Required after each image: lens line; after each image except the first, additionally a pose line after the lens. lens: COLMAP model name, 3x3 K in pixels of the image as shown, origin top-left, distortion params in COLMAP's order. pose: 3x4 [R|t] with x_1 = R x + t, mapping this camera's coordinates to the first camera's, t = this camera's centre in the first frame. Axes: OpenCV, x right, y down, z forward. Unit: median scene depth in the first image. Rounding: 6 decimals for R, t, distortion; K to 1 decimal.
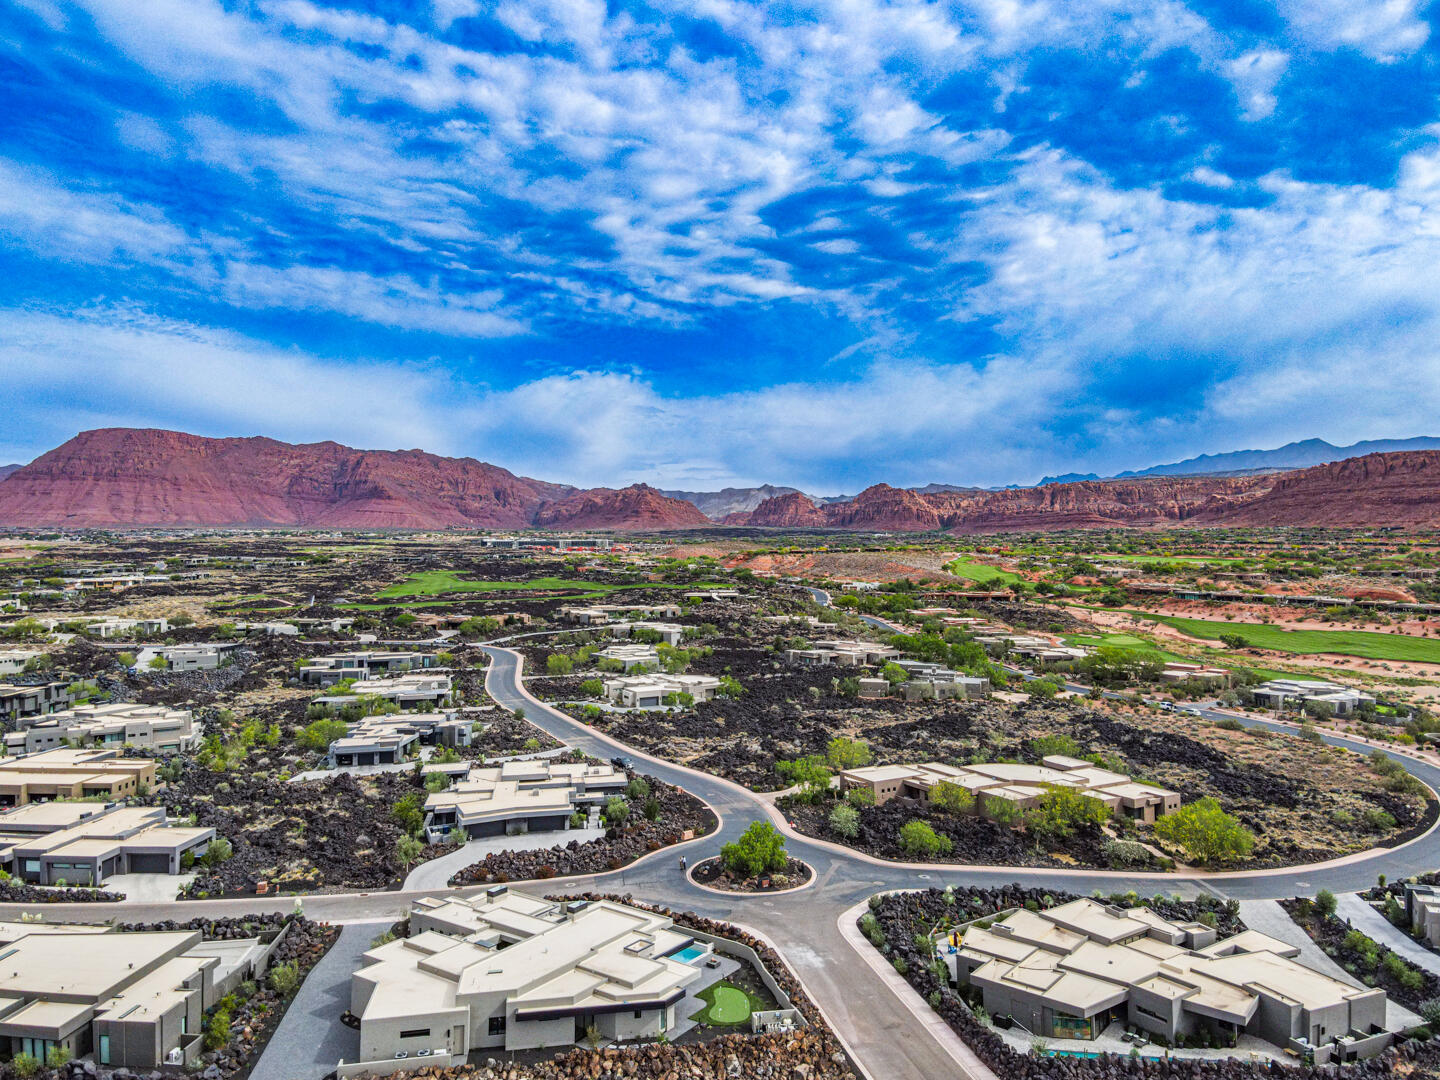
lens RADIAL K [[1017.4, 0, 711.2], [0, 1017.4, 579.7], [0, 0, 1]] dist [0.244573, -0.252444]
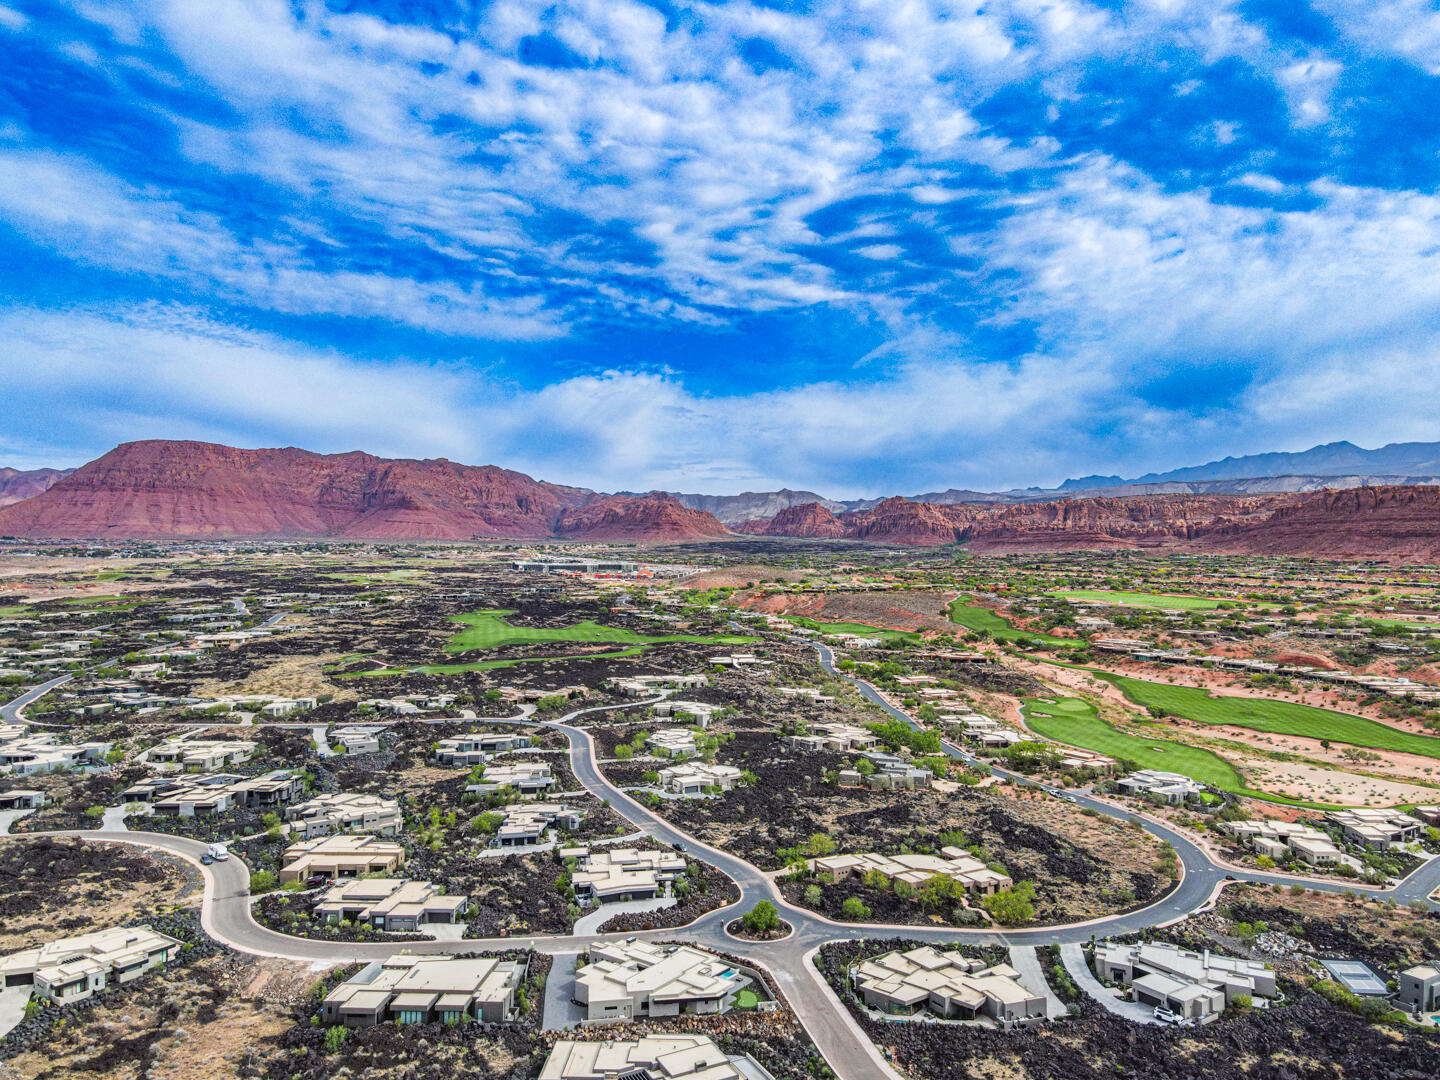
lens RADIAL K [[1017.4, 0, 711.2], [0, 1017.4, 579.7], [0, 0, 1]] dist [0.244573, -0.252444]
pose [[0.999832, 0.003328, -0.018012, -0.012149], [-0.003366, 0.999992, -0.002064, -0.262957], [0.018005, 0.002125, 0.999836, -0.675282]]
